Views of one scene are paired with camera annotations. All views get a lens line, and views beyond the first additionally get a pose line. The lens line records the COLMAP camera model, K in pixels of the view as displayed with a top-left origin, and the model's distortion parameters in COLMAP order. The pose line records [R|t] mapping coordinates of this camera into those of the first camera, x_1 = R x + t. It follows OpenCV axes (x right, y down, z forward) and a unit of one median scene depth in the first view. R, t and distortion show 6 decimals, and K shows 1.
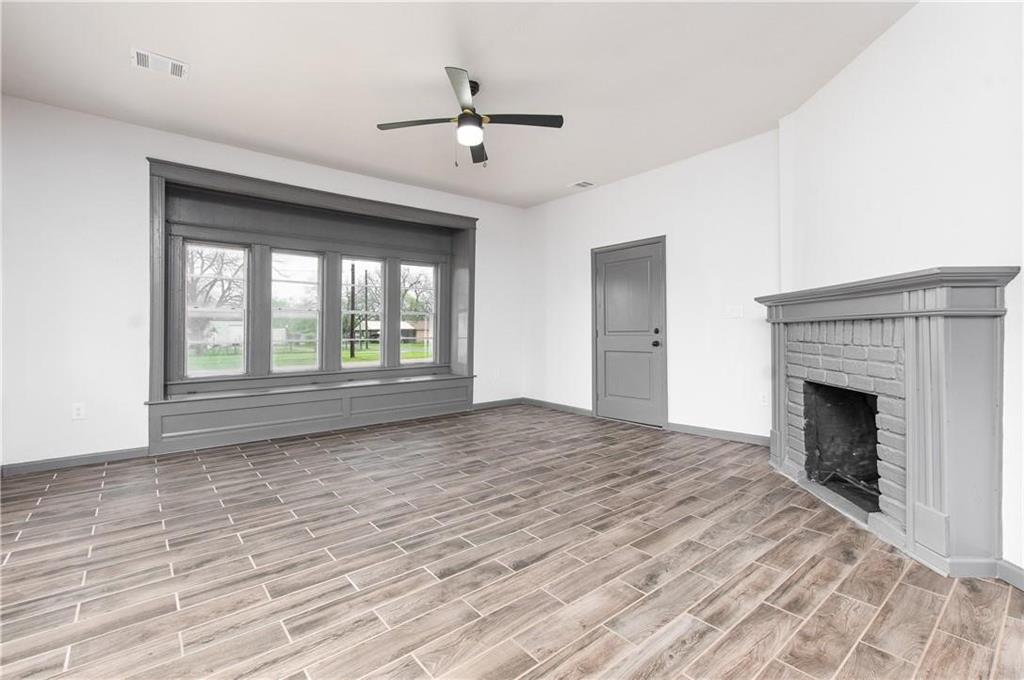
lens RADIAL K [[466.6, 0, 496.3], [0, 466.6, 334.5], [0, 0, 1]] dist [-0.000898, -0.002277]
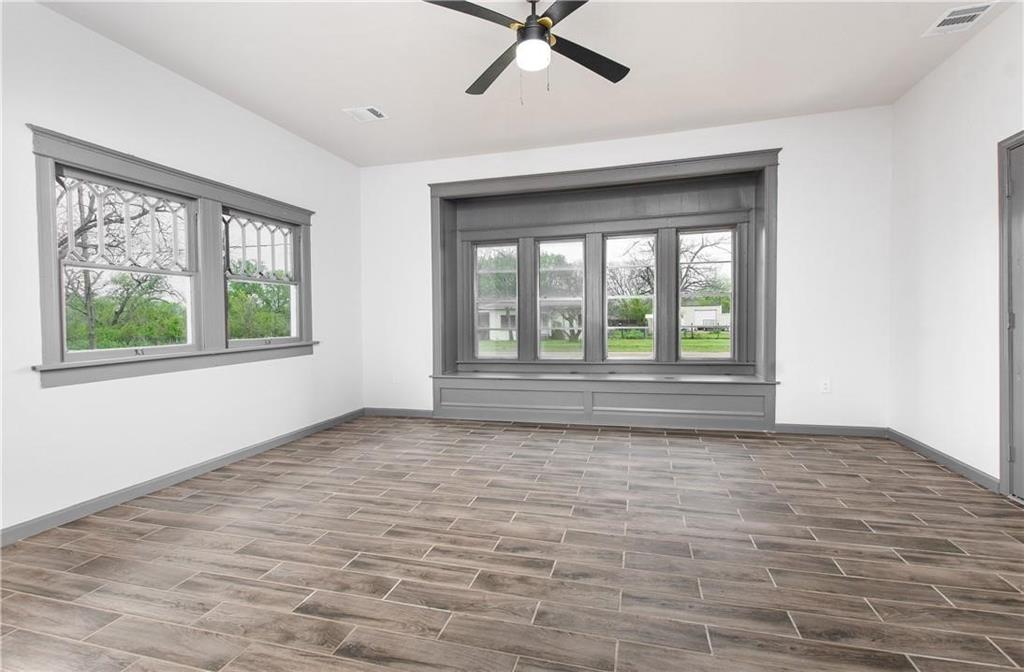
lens RADIAL K [[466.6, 0, 508.4], [0, 466.6, 331.1], [0, 0, 1]] dist [-0.000898, -0.002277]
pose [[0.577227, 0.016225, -0.816423, 0.524546], [0.005502, 0.999703, 0.023758, -0.009110], [0.816565, -0.018206, 0.576966, 0.541165]]
